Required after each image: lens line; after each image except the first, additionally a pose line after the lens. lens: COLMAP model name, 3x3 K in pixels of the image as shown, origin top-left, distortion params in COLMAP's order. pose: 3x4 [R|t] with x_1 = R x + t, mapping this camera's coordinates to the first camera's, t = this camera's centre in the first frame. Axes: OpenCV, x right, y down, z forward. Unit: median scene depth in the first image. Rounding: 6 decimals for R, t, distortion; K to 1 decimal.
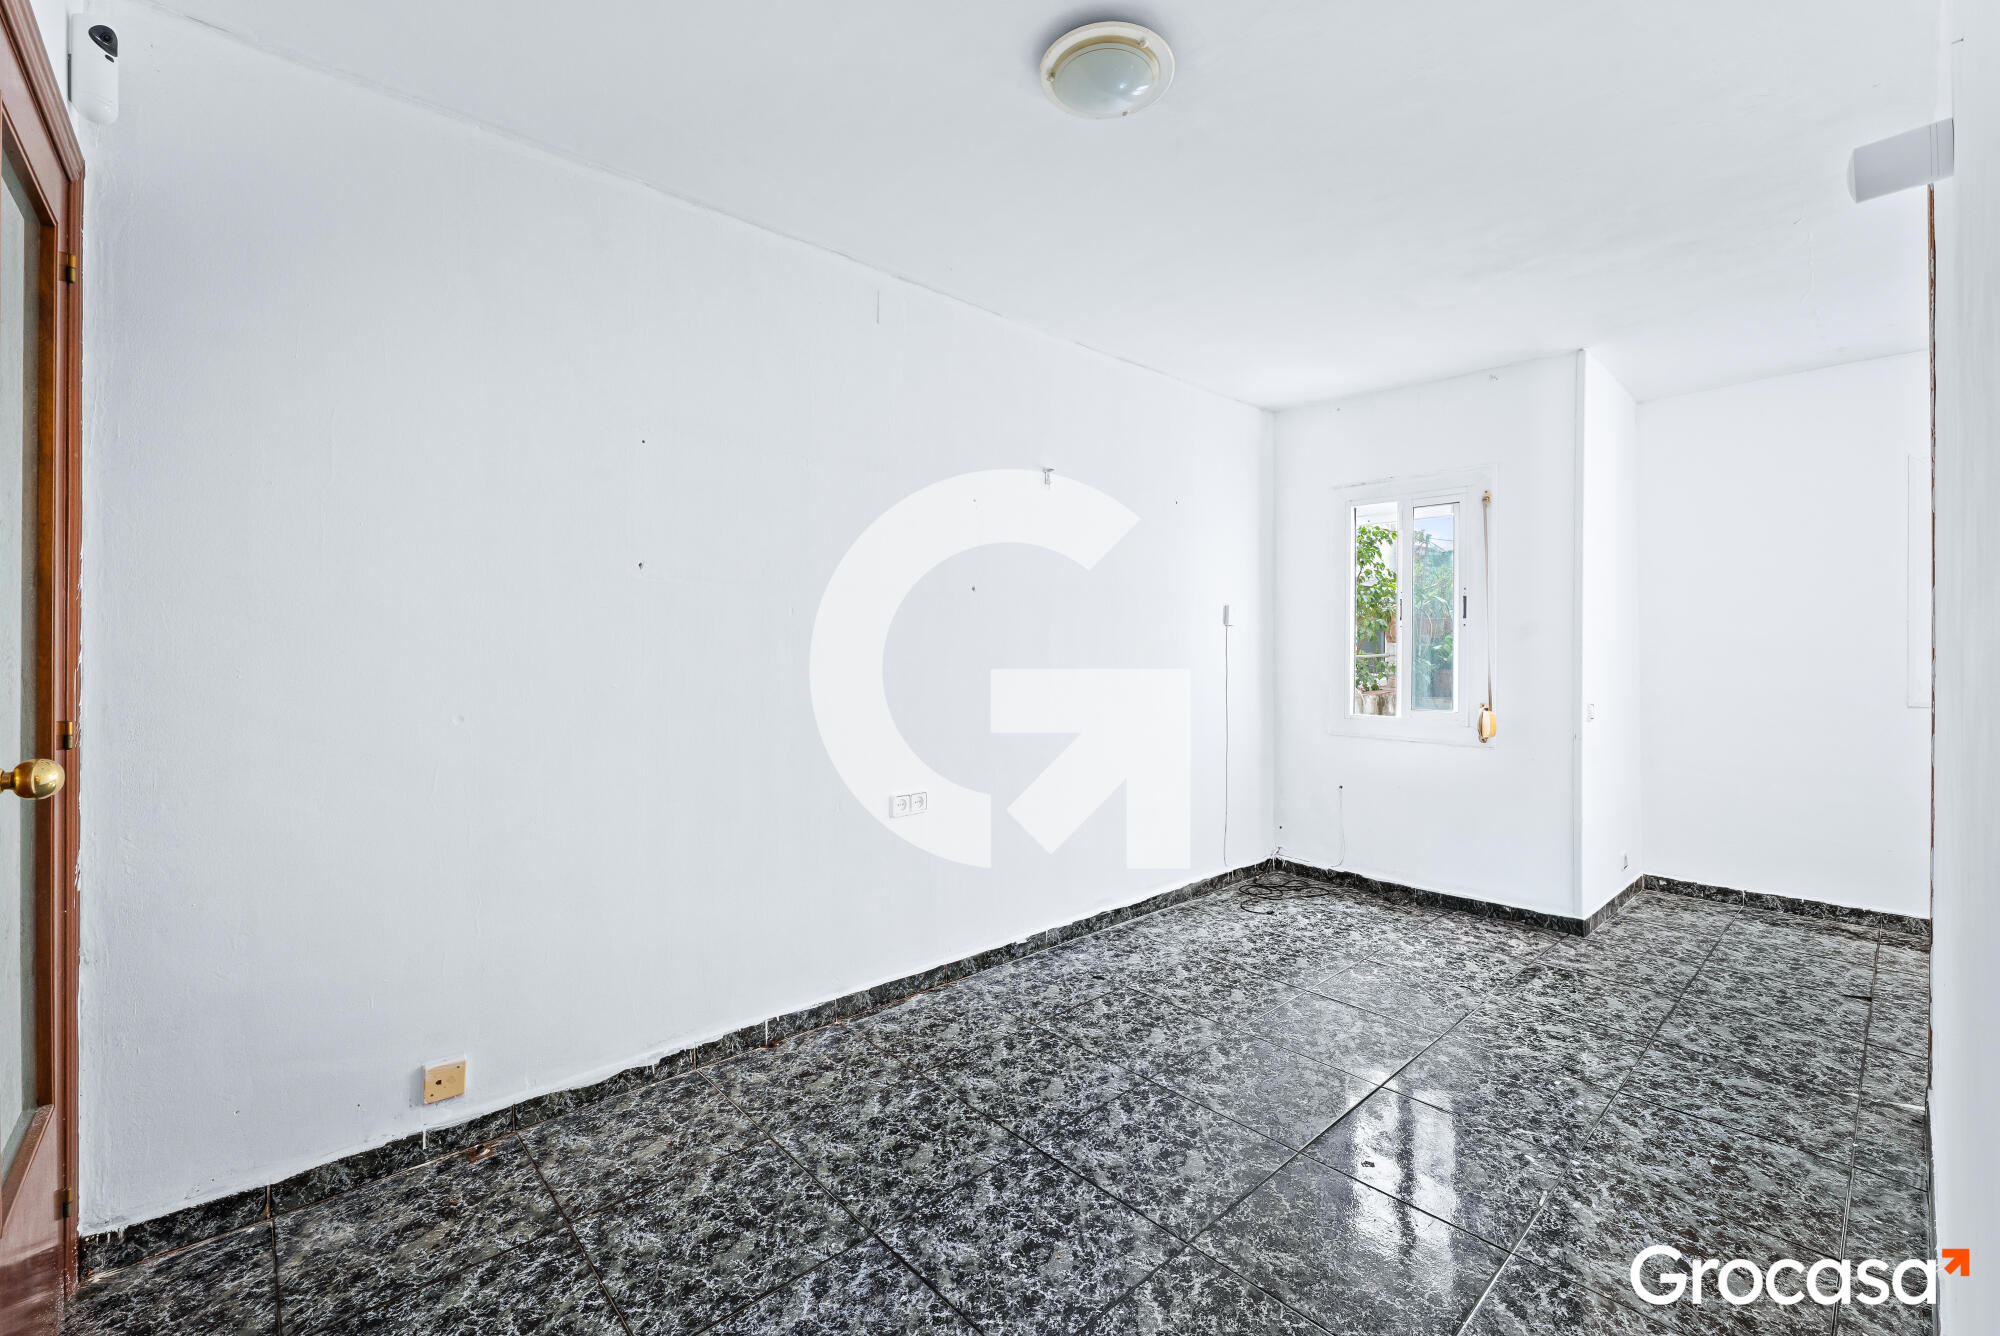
lens RADIAL K [[841.5, 0, 1035.6], [0, 841.5, 646.8], [0, 0, 1]] dist [-0.000478, 0.000009]
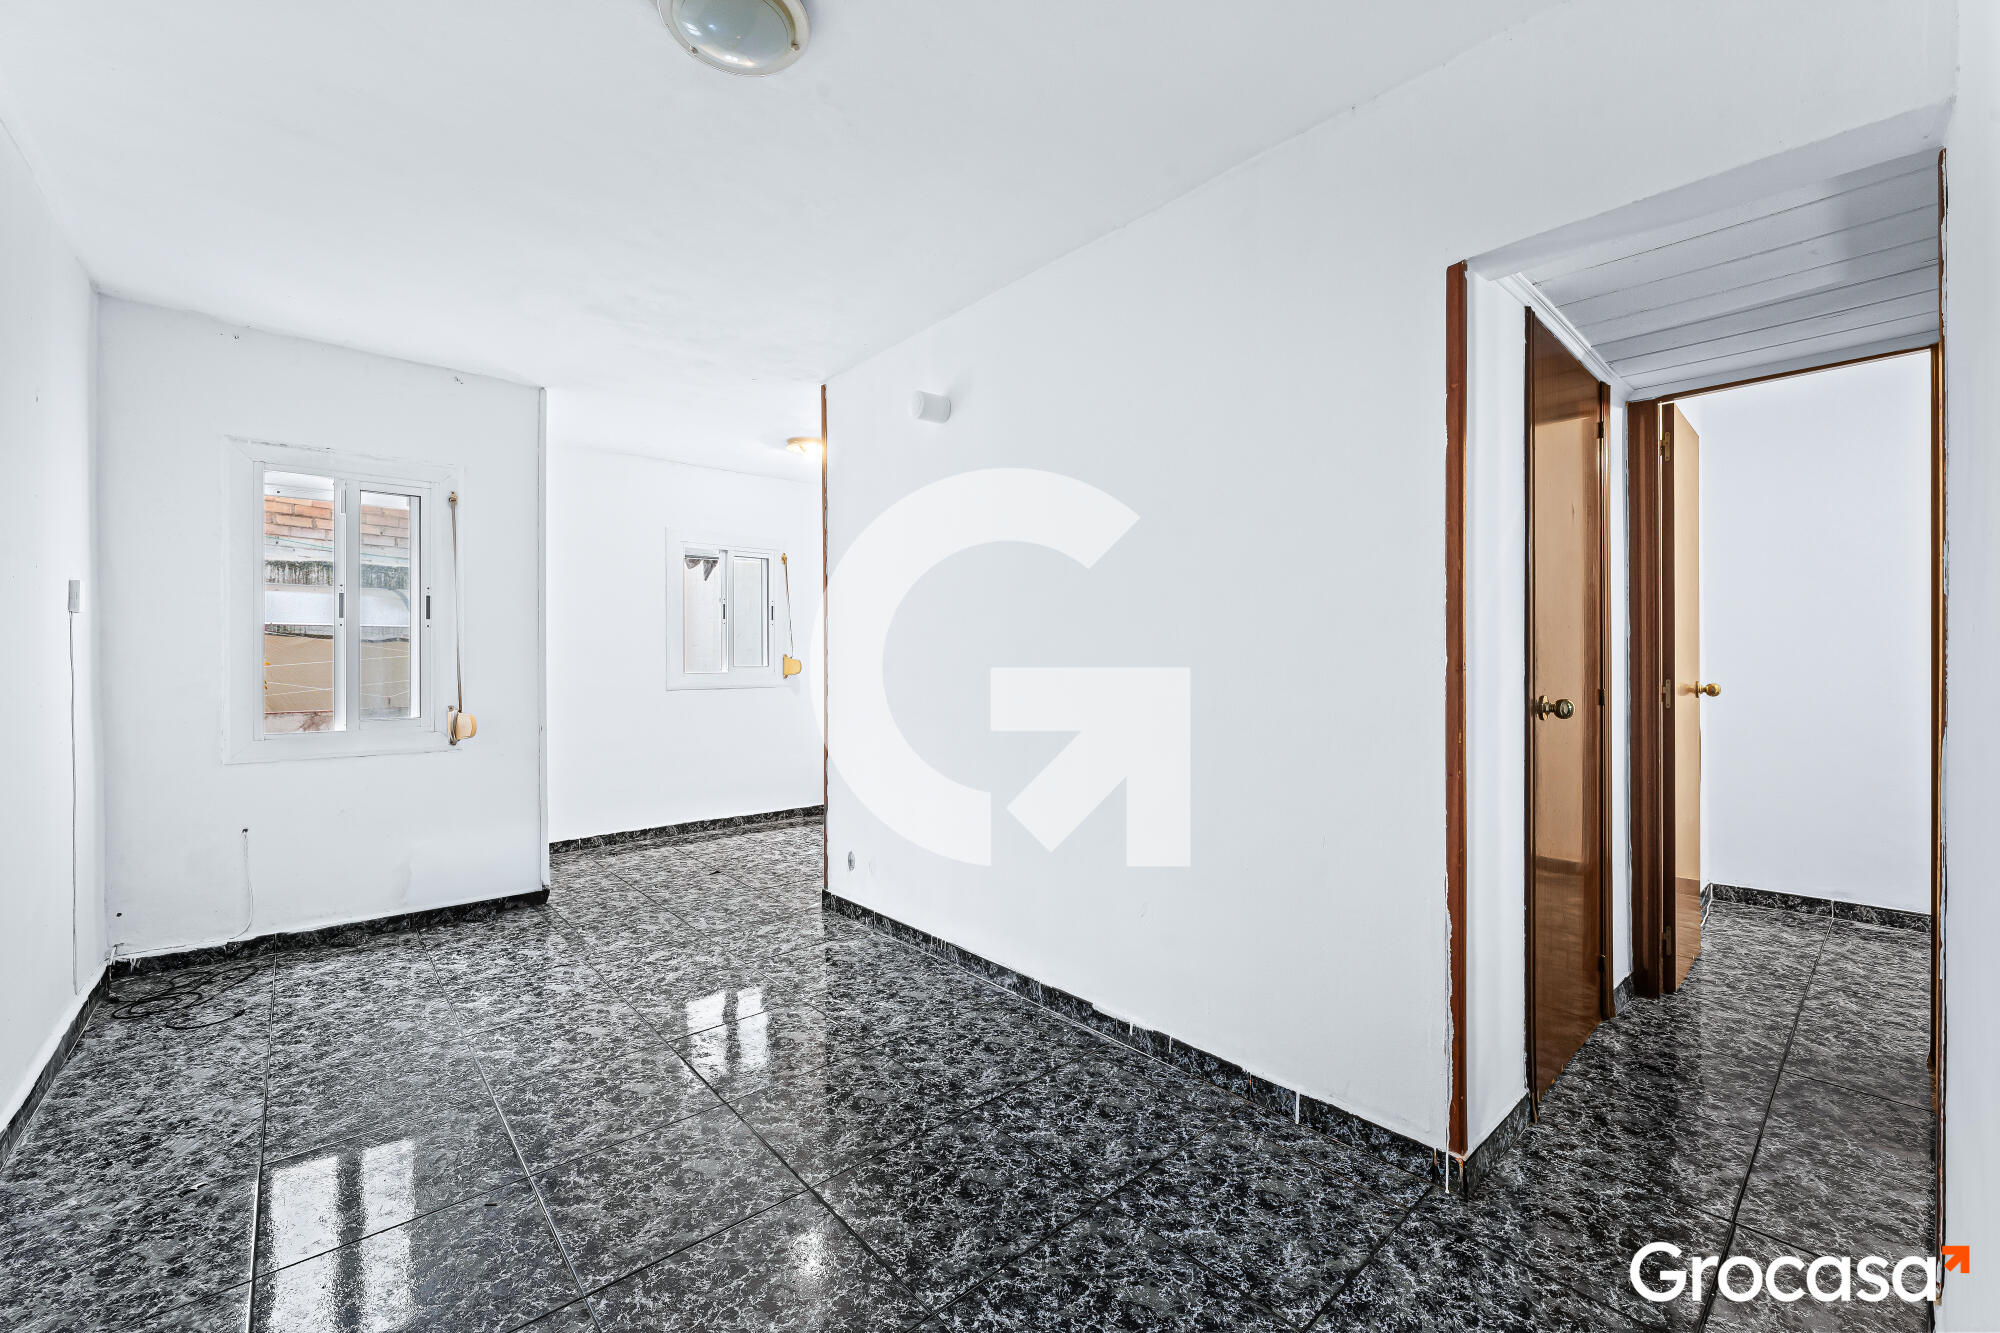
lens RADIAL K [[795.5, 0, 989.8], [0, 795.5, 669.7], [0, 0, 1]] dist [-0.001592, -0.000387]
pose [[0.052264, -0.018817, 0.998456, -0.397915], [0.002893, 0.999821, 0.018692, 0.009173], [-0.998629, 0.001911, 0.052309, 0.343781]]
